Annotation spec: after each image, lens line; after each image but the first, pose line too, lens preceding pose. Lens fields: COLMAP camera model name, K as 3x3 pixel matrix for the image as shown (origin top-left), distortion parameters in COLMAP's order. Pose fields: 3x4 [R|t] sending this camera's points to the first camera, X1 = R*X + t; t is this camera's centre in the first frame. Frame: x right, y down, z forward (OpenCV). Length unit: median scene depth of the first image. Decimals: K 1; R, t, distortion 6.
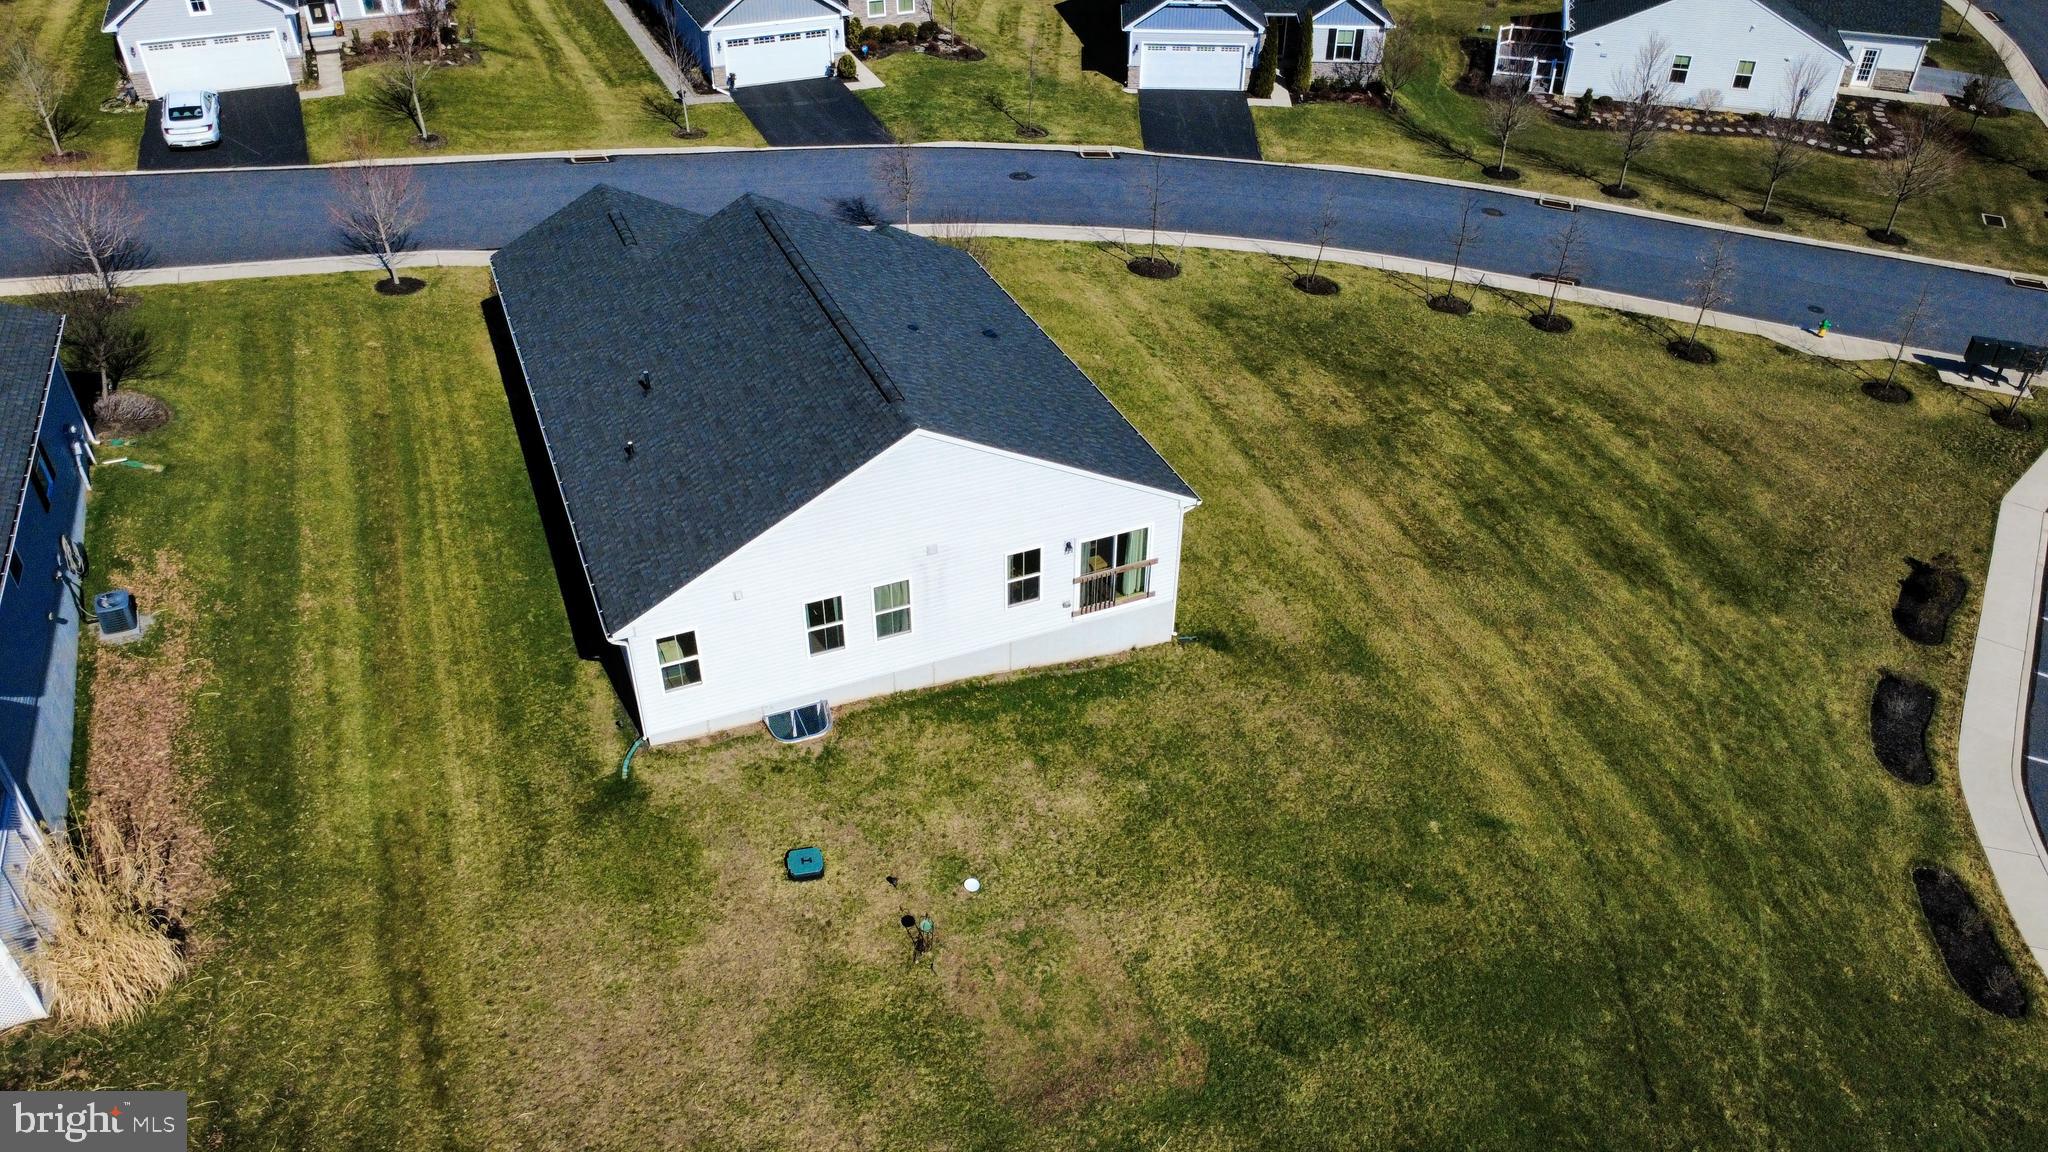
lens RADIAL K [[1489.6, 0, 1024.0], [0, 1489.6, 576.0], [0, 0, 1]] dist [0.002328, 0.001197]
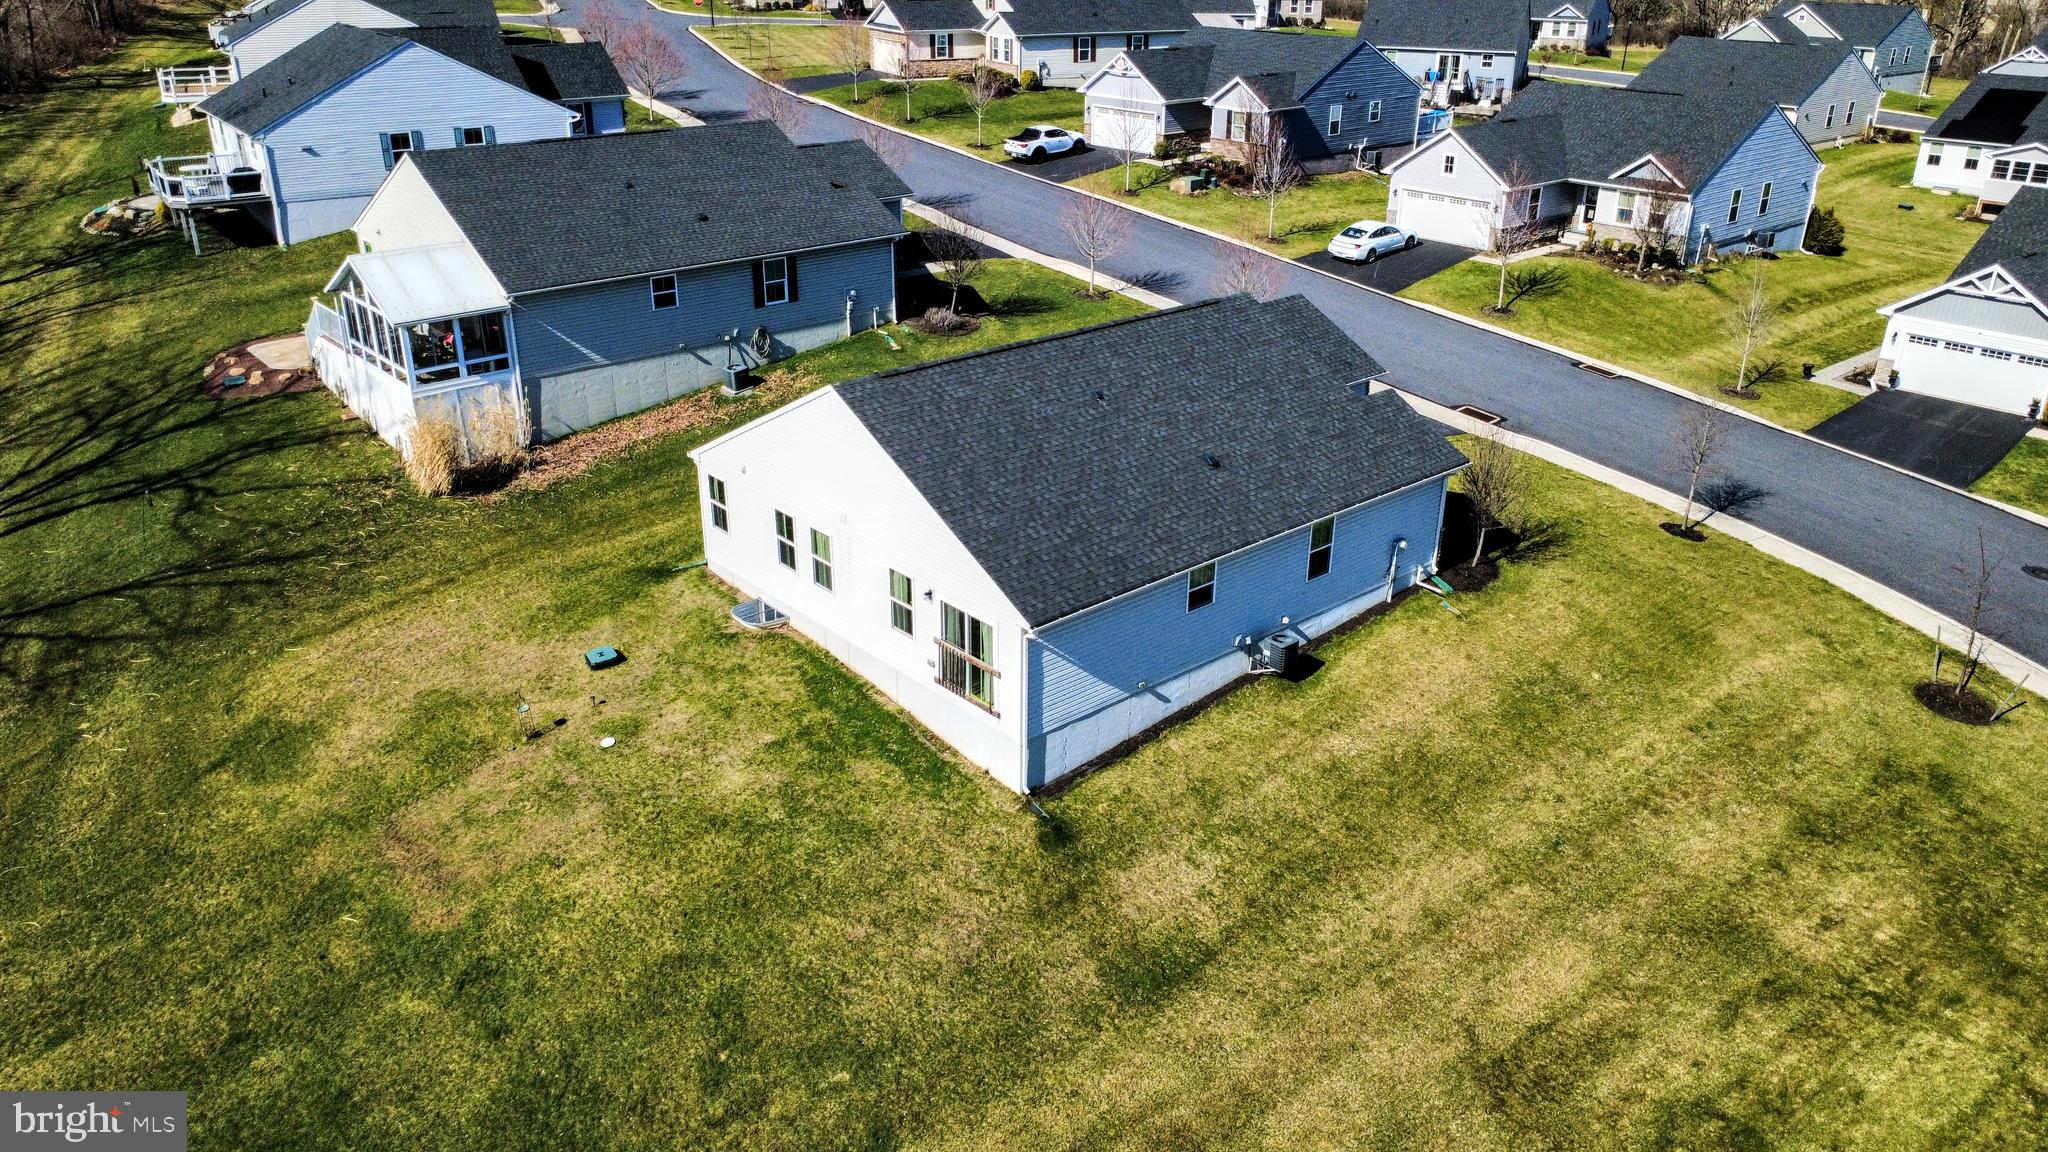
lens RADIAL K [[1484.1, 0, 1024.0], [0, 1484.1, 576.0], [0, 0, 1]] dist [0.002650, -0.004489]
pose [[0.315381, 0.385736, -0.867031, 0.551615], [-0.561769, 0.812255, 0.157024, -0.135170], [0.764821, 0.437549, 0.472864, 0.383309]]
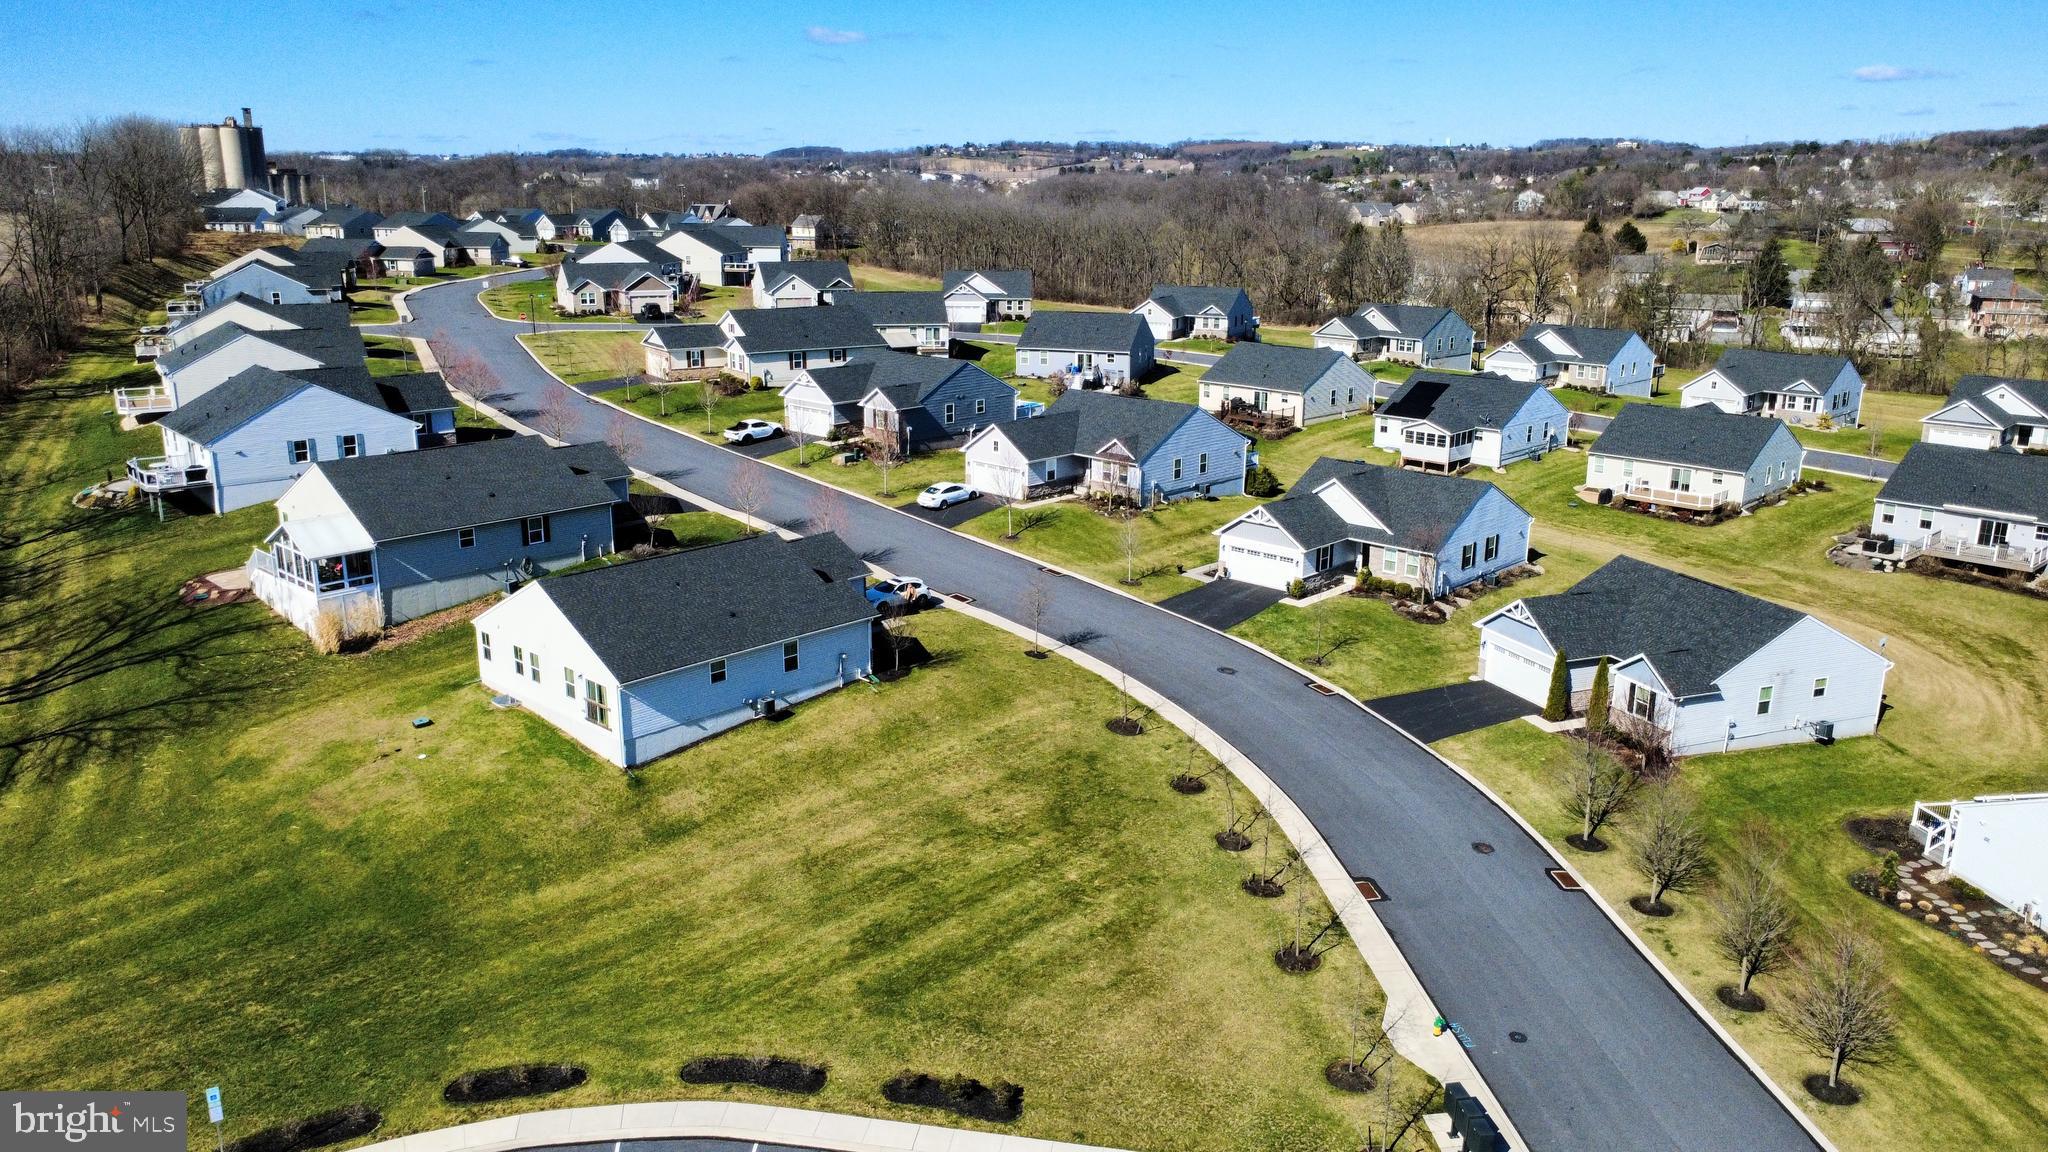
lens RADIAL K [[1484.1, 0, 1024.0], [0, 1484.1, 576.0], [0, 0, 1]] dist [0.002650, -0.004489]
pose [[0.405706, 0.237148, -0.882702, 1.280676], [-0.541002, 0.840713, -0.022787, -0.262650], [0.736695, 0.486789, 0.469380, 0.282261]]
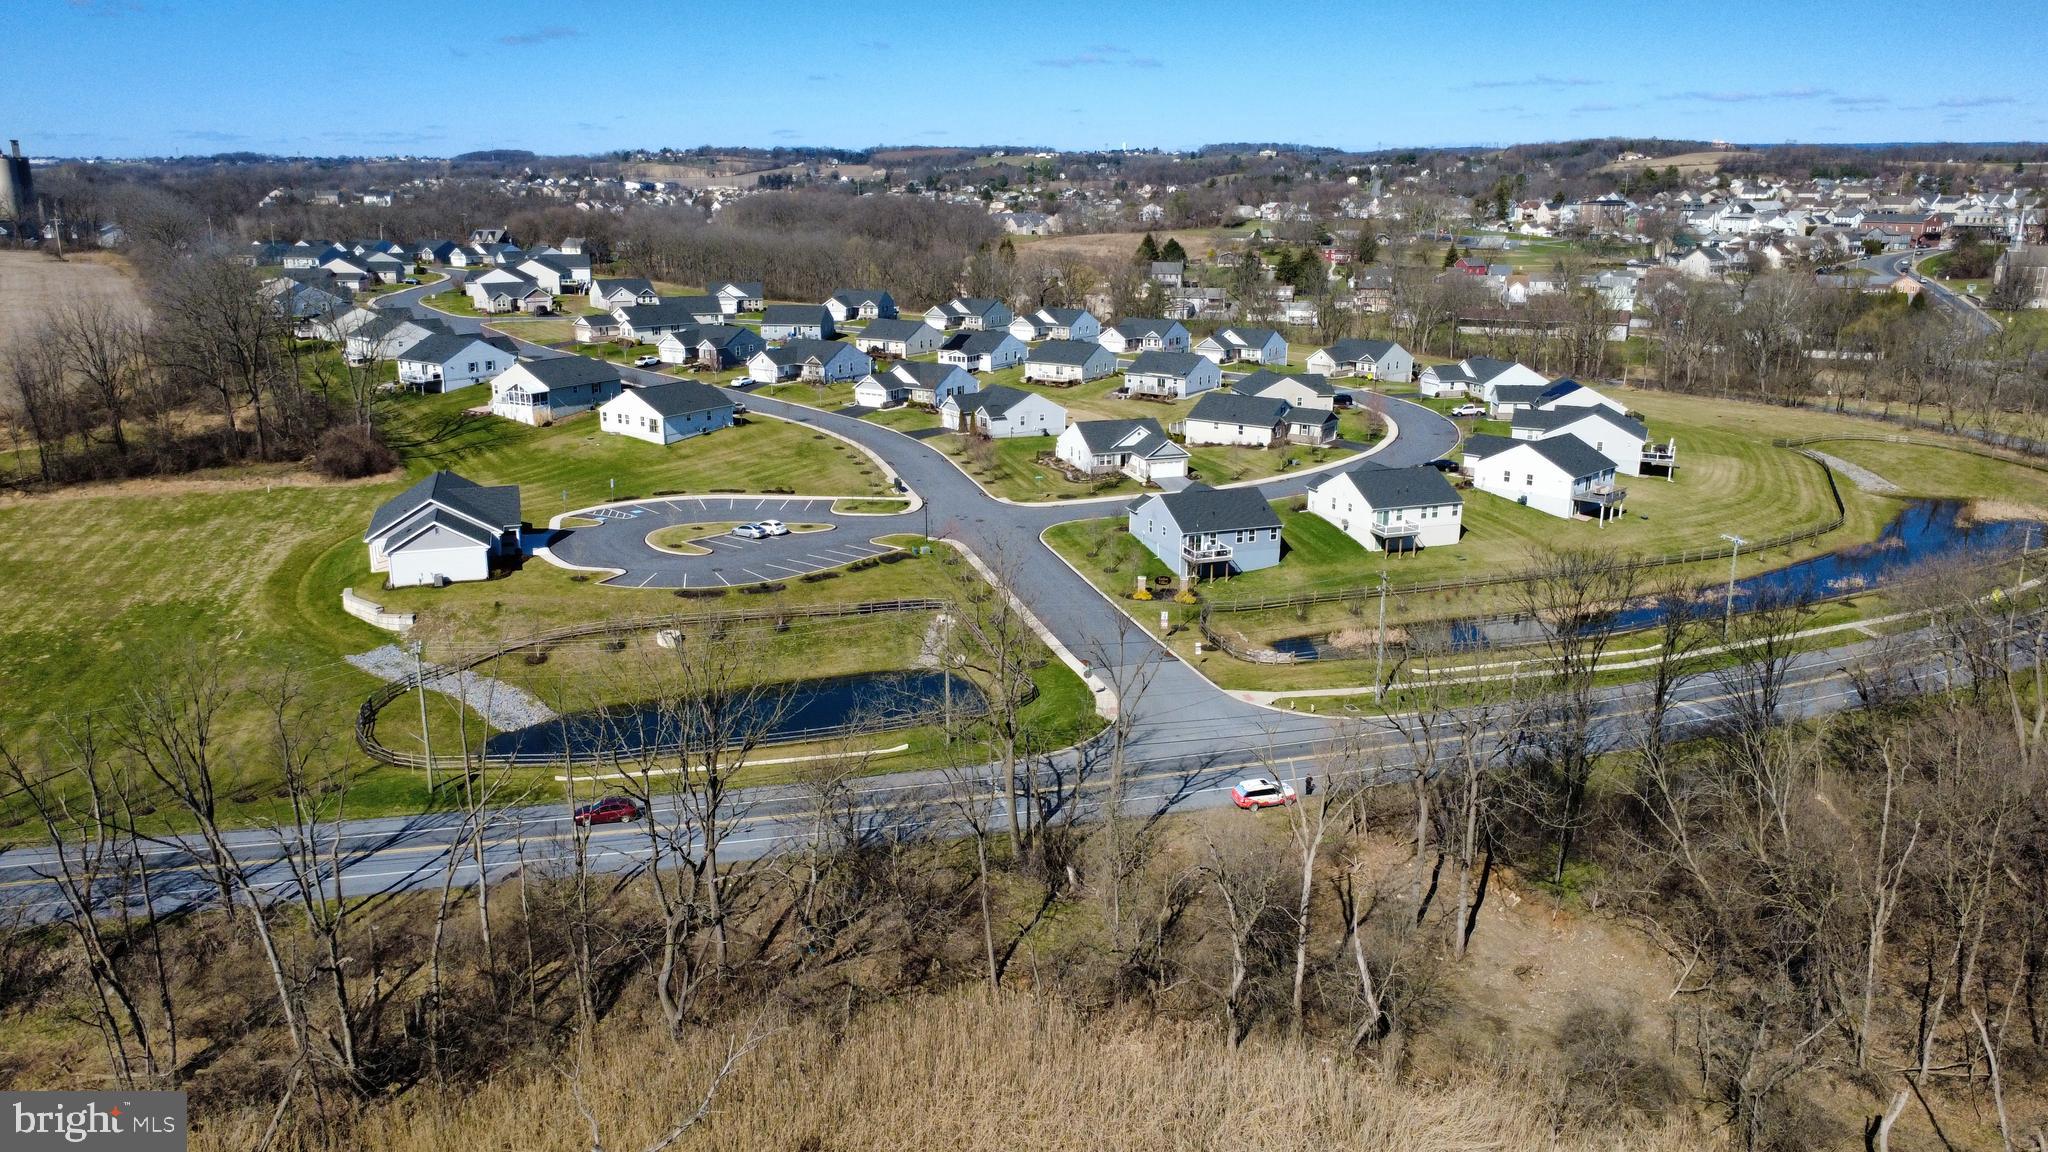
lens RADIAL K [[1489.6, 0, 1024.0], [0, 1489.6, 576.0], [0, 0, 1]] dist [0.002328, 0.001197]
pose [[0.575530, 0.210771, -0.790153, 3.980953], [-0.481119, 0.868576, -0.118746, 0.356354], [0.661279, 0.448500, 0.601297, -0.955660]]
